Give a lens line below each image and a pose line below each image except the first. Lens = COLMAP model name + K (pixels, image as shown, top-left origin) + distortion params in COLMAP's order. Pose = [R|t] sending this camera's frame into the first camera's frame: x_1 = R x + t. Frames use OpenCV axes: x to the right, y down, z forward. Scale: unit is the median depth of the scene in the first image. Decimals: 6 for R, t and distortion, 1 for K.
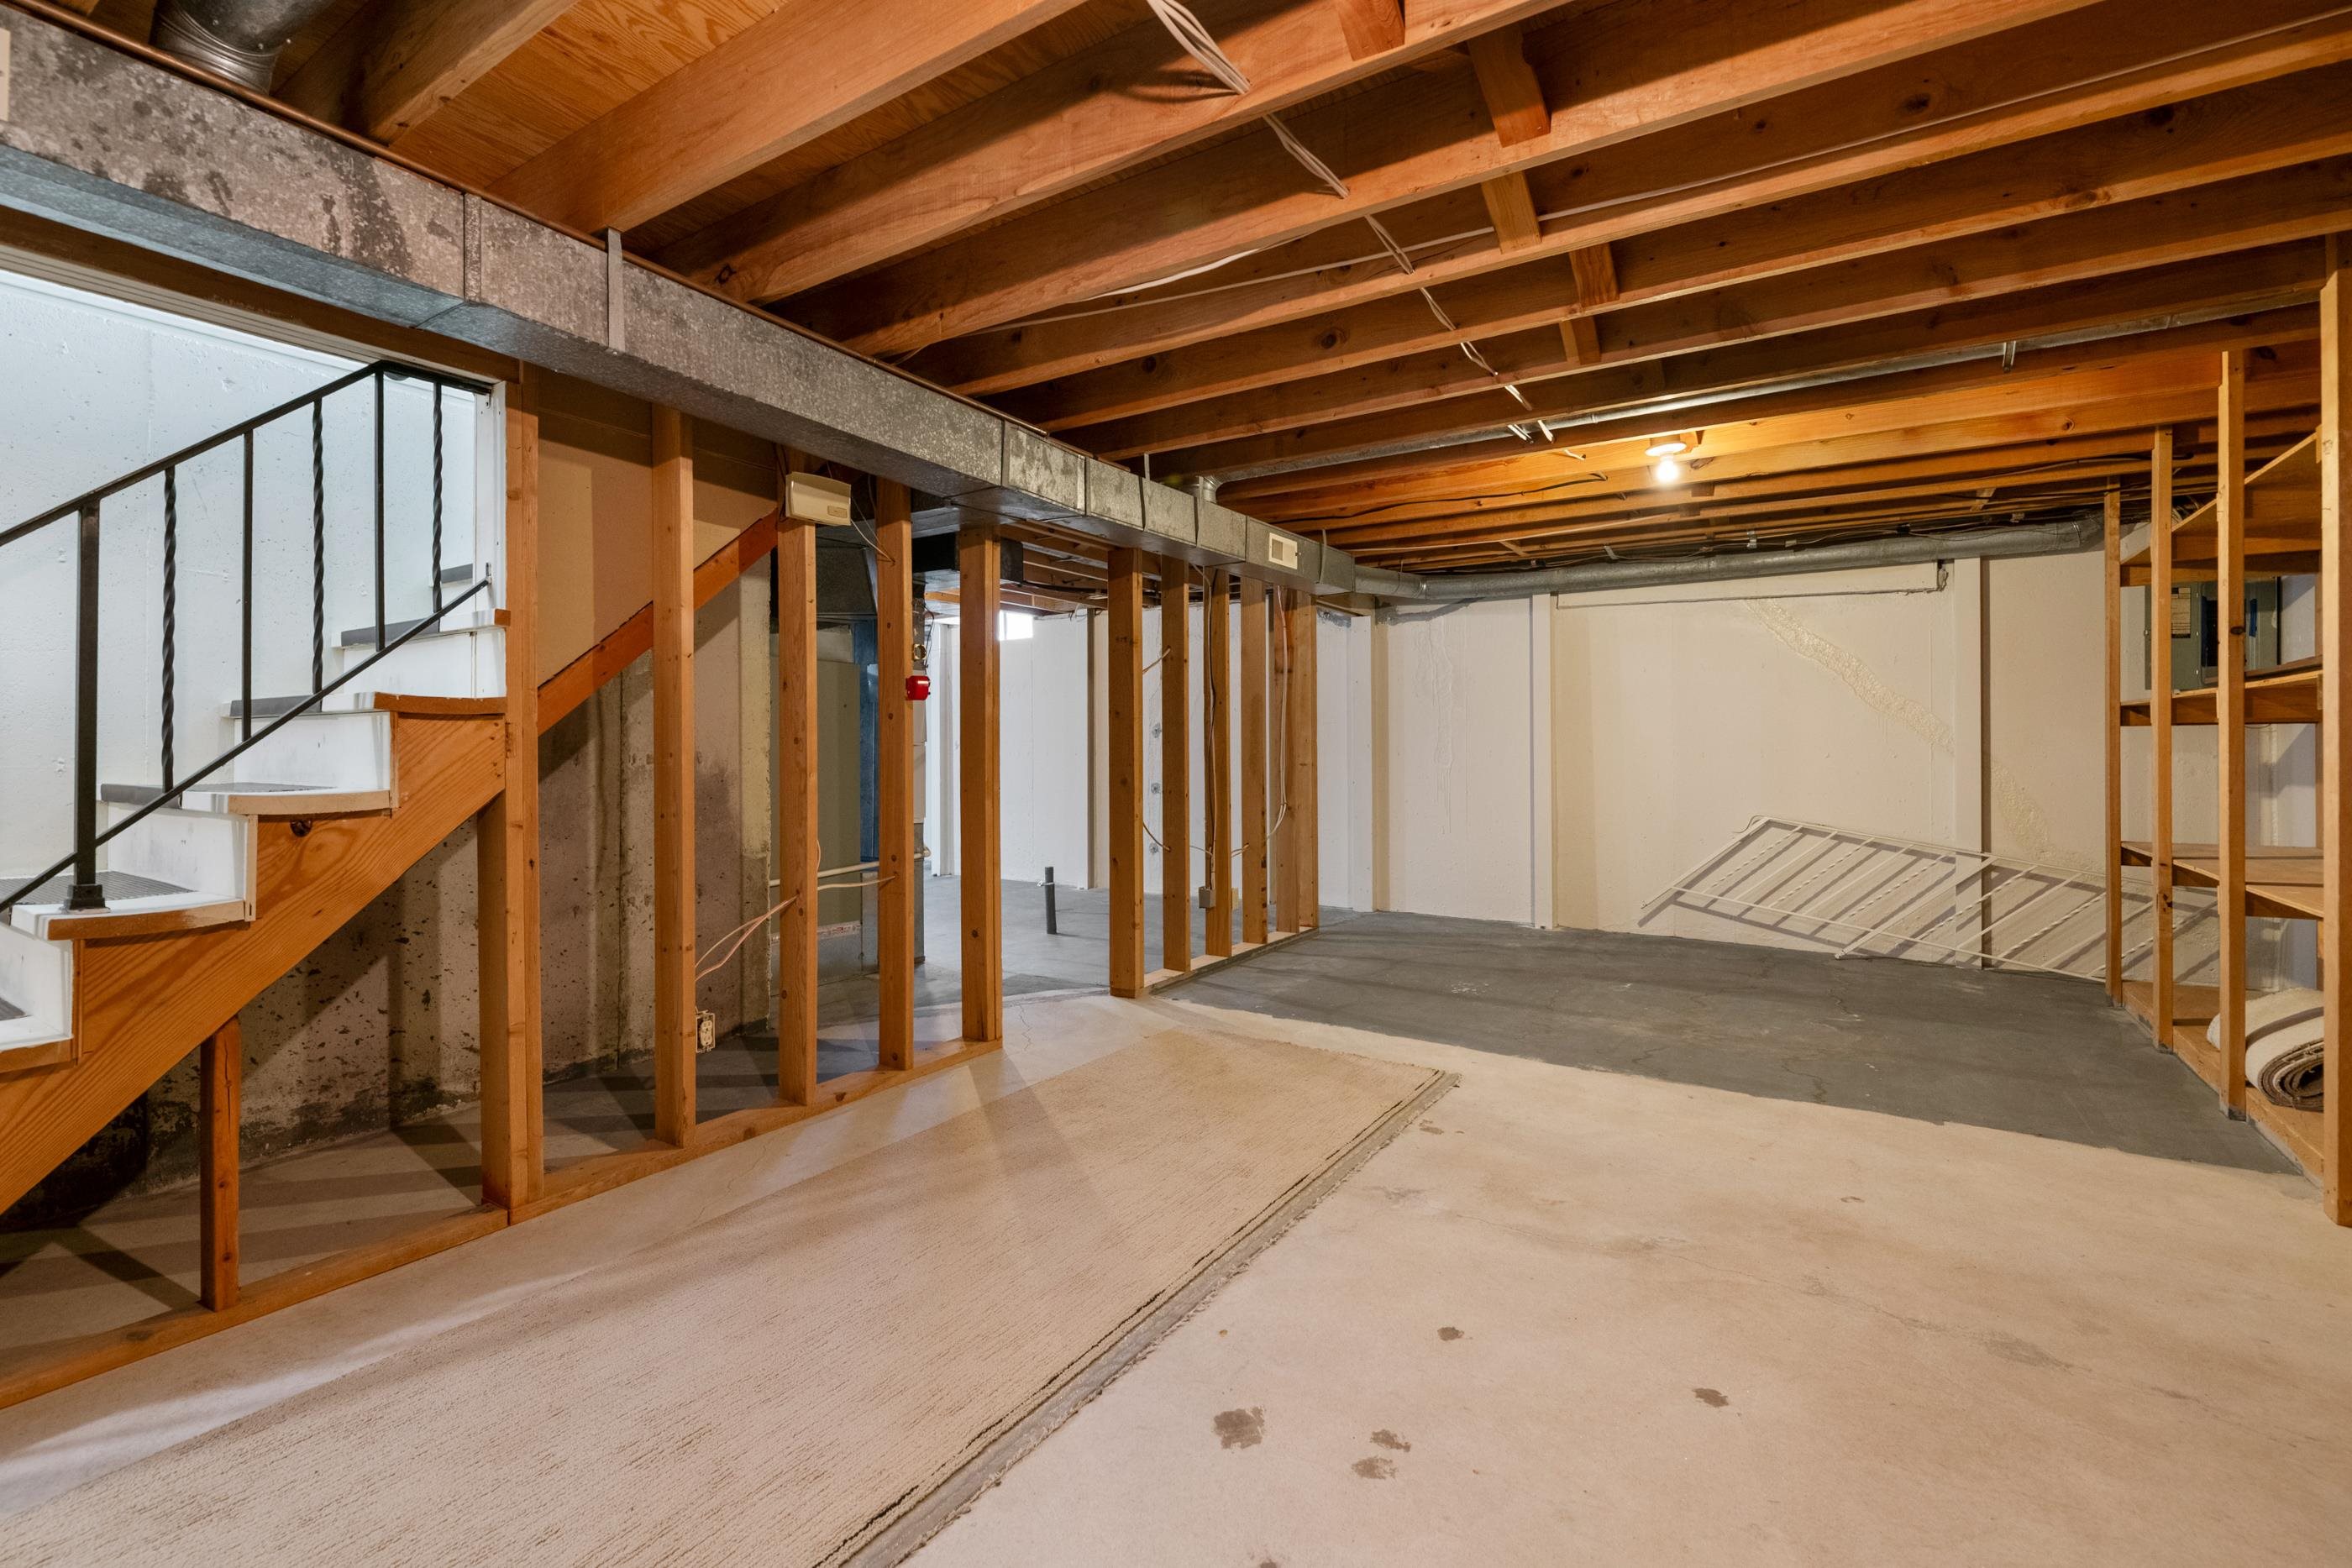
lens RADIAL K [[1031.2, 0, 1150.7], [0, 1031.2, 747.3], [0, 0, 1]] dist [-0.001163, -0.002264]
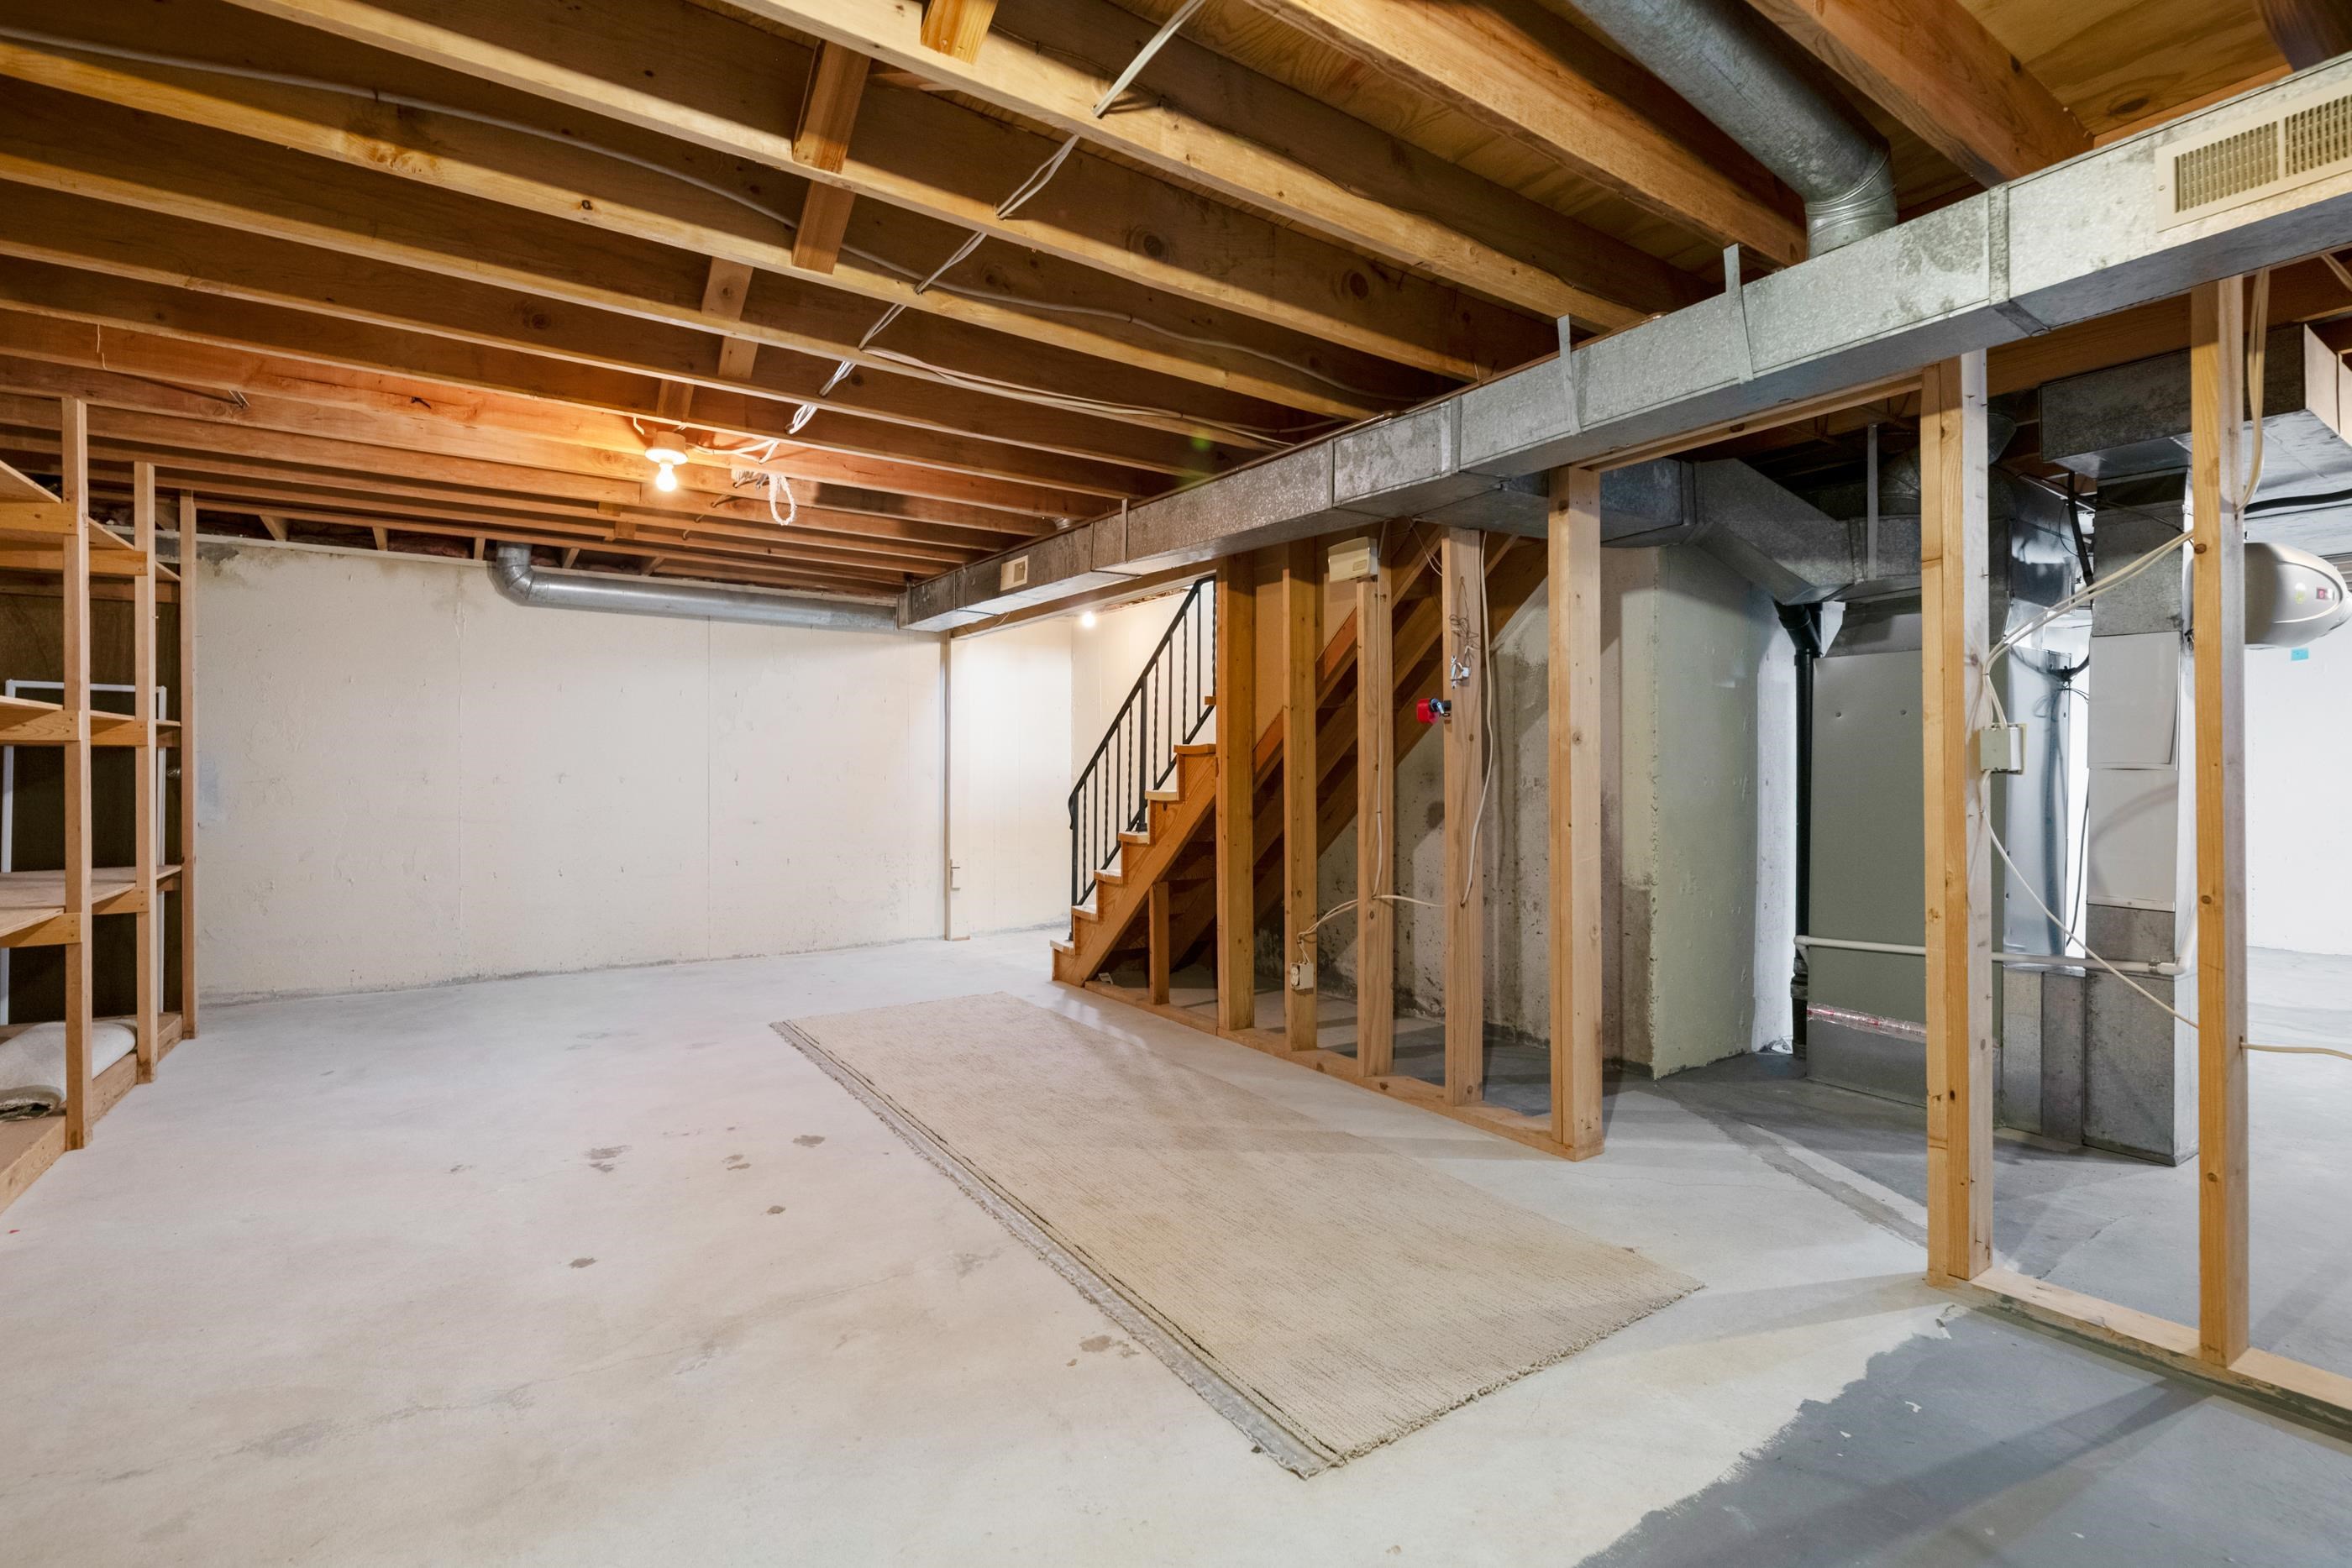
lens RADIAL K [[1031.2, 0, 1167.2], [0, 1031.2, 771.6], [0, 0, 1]] dist [-0.001163, -0.002264]
pose [[-0.377726, 0.002619, -0.925914, 0.943150], [-0.001218, 0.999994, 0.003326, -0.003653], [0.925917, 0.002384, -0.377720, 1.393920]]
